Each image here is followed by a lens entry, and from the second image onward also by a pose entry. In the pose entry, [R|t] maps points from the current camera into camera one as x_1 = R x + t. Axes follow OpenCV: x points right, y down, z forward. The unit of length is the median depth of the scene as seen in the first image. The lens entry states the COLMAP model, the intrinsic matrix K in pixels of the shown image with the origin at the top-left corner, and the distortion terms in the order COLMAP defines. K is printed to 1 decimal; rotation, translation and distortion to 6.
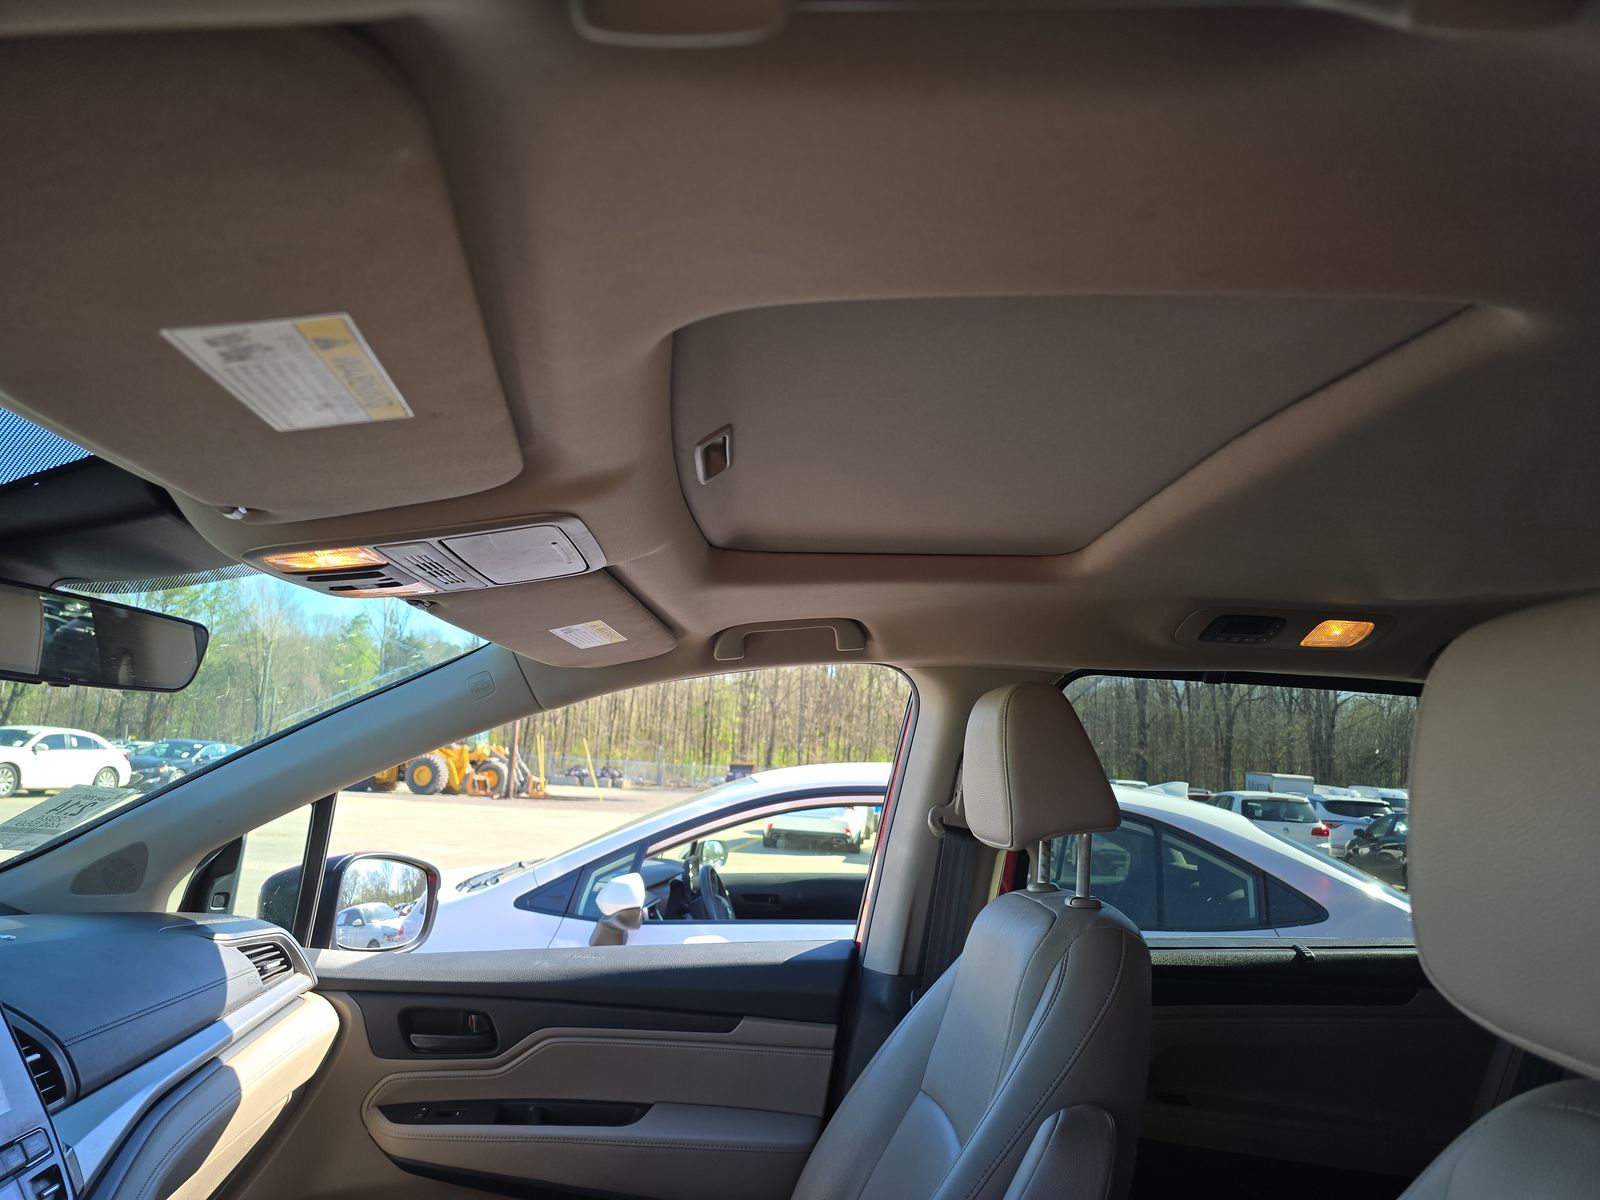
lens RADIAL K [[1066.0, 0, 807.7], [0, 1066.0, 594.2], [0, 0, 1]] dist [0.056852, -0.051842]
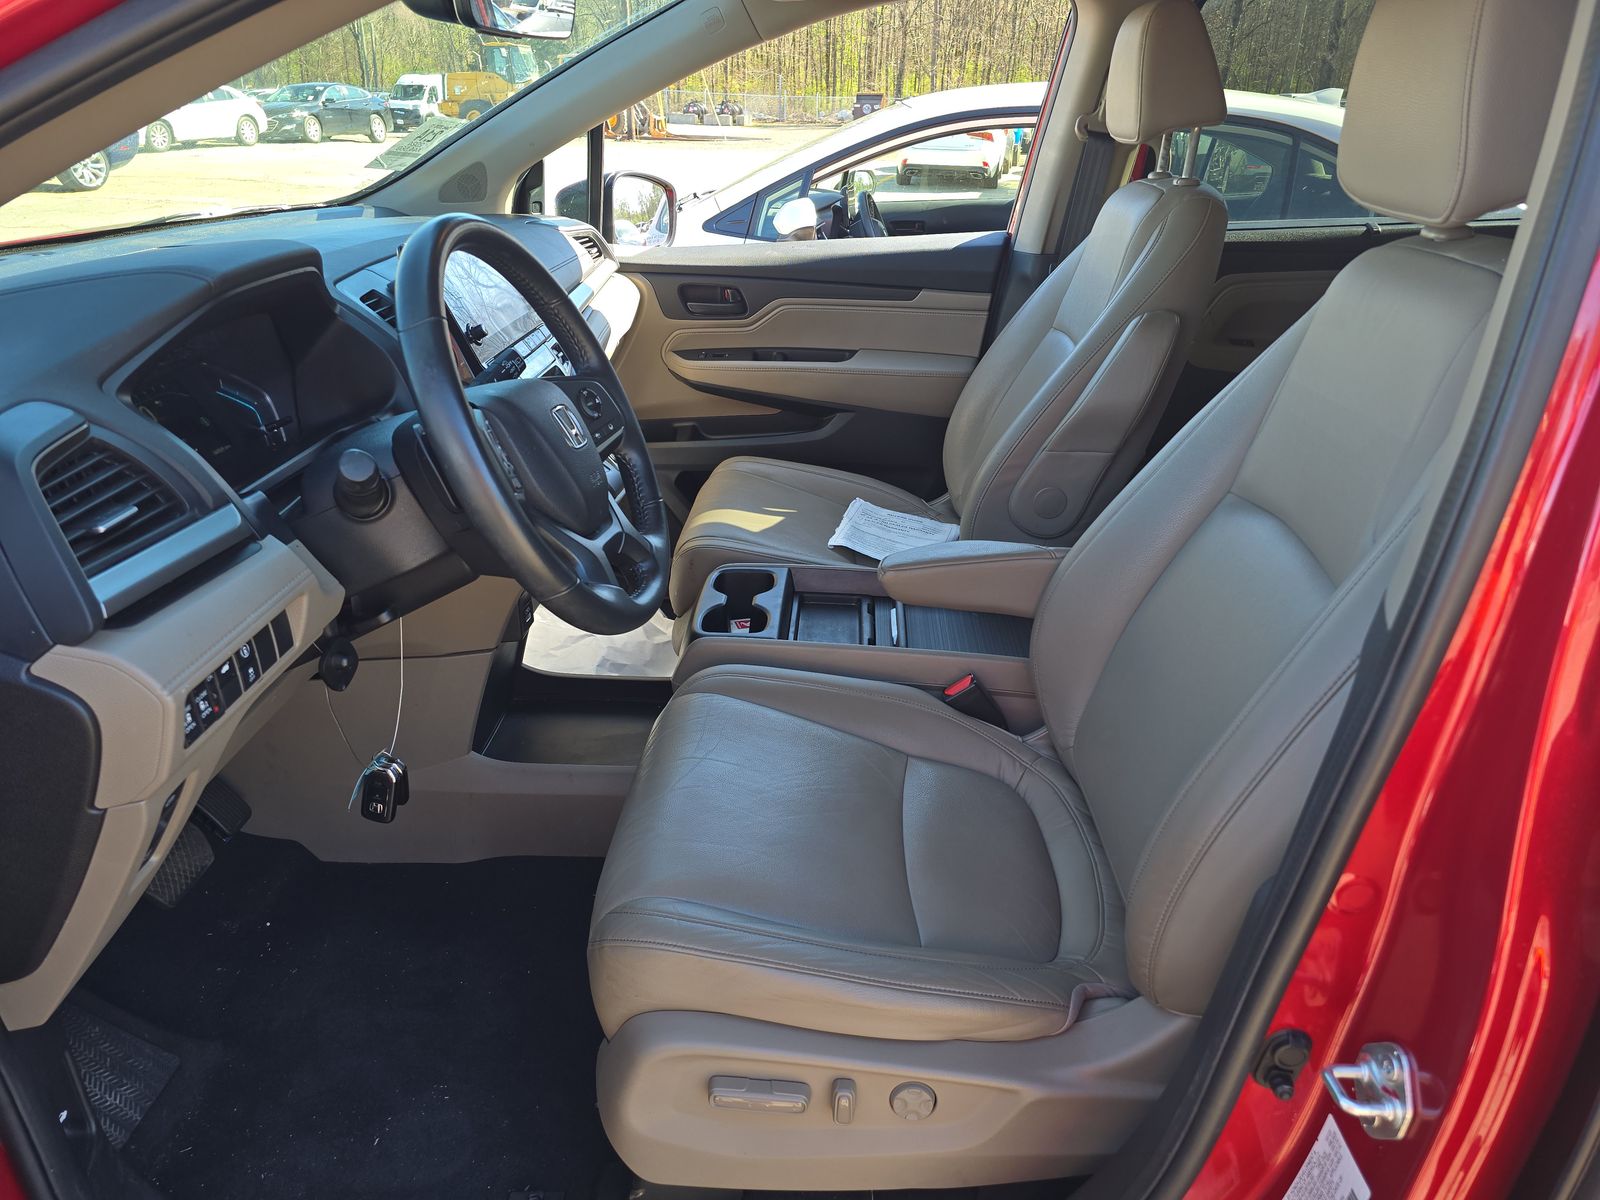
lens RADIAL K [[1066.0, 0, 807.7], [0, 1066.0, 594.2], [0, 0, 1]] dist [0.056852, -0.051842]
pose [[0.993308, 0.016607, -0.114294, -0.019747], [0.050109, 0.829647, 0.556035, -0.022661], [0.104058, -0.558041, 0.823263, -0.163594]]
